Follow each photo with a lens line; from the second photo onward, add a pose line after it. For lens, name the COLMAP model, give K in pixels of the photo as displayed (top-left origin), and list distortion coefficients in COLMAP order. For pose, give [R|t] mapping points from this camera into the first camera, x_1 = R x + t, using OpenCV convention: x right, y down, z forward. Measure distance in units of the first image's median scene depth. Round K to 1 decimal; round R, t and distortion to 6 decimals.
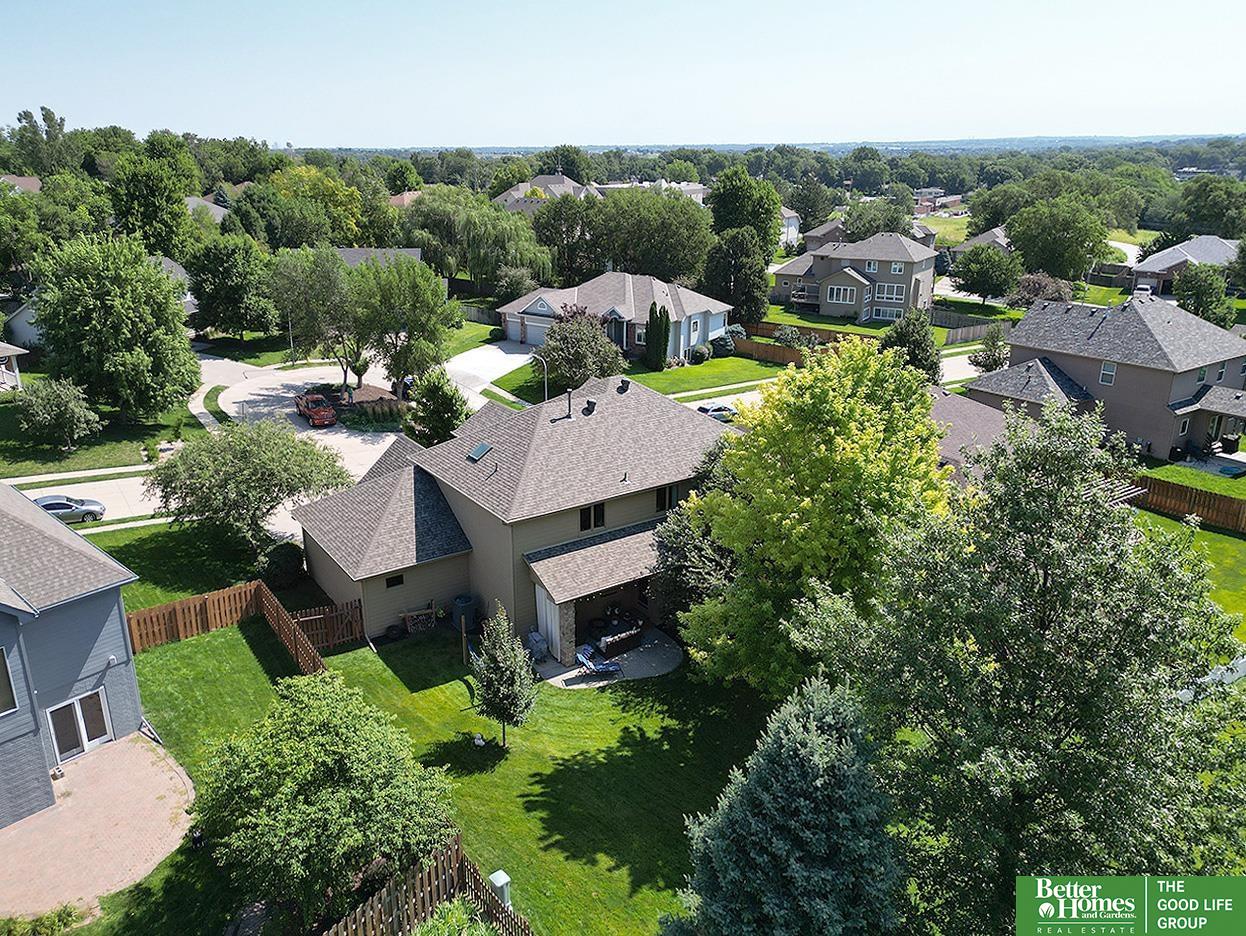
lens RADIAL K [[937.6, 0, 622.2], [0, 937.6, 470.7], [0, 0, 1]] dist [0.009482, 0.001342]
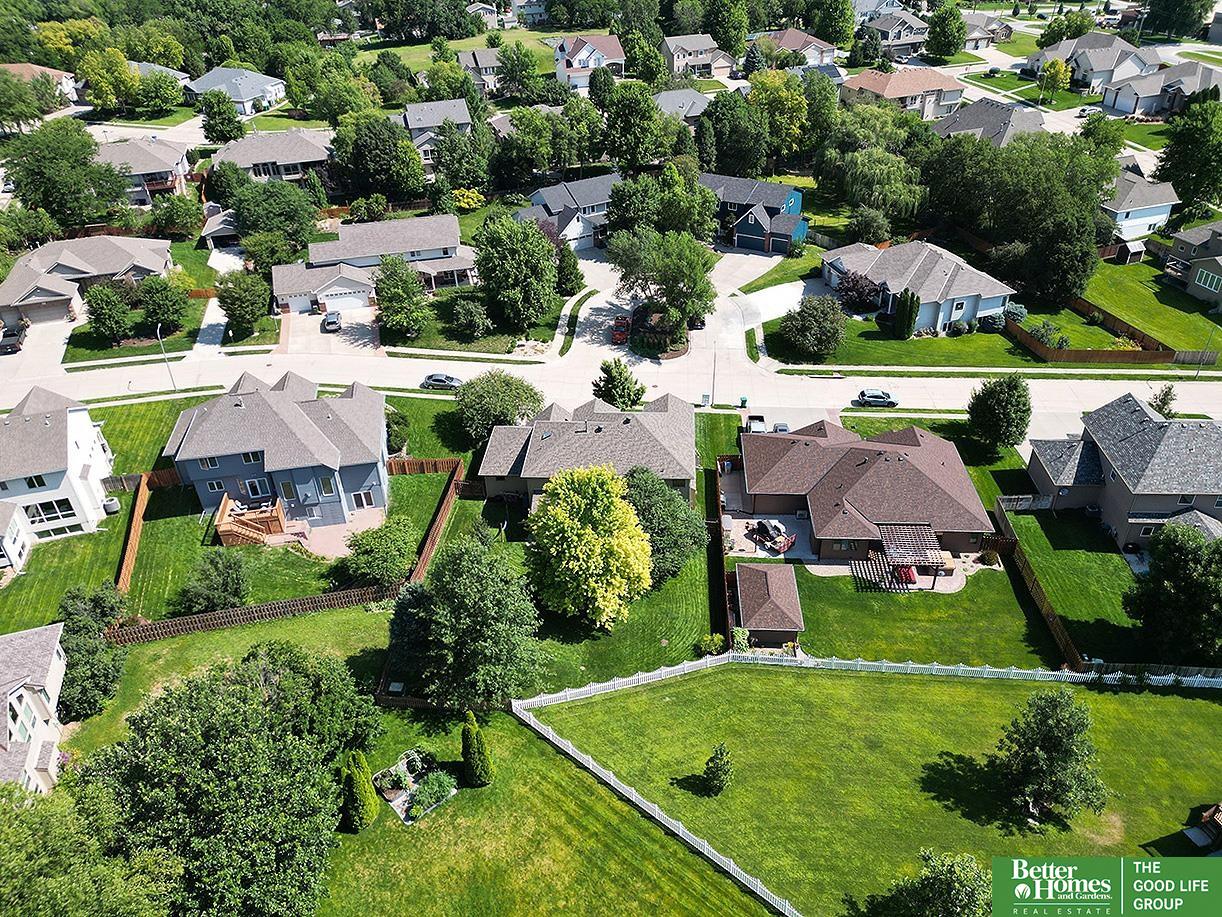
lens RADIAL K [[919.5, 0, 611.4], [0, 919.5, 457.2], [0, 0, 1]] dist [0.009482, 0.001342]
pose [[0.810303, 0.313271, -0.495248, 0.593333], [-0.201984, 0.942634, 0.265789, -0.321378], [0.550102, -0.115337, 0.827095, -0.392509]]
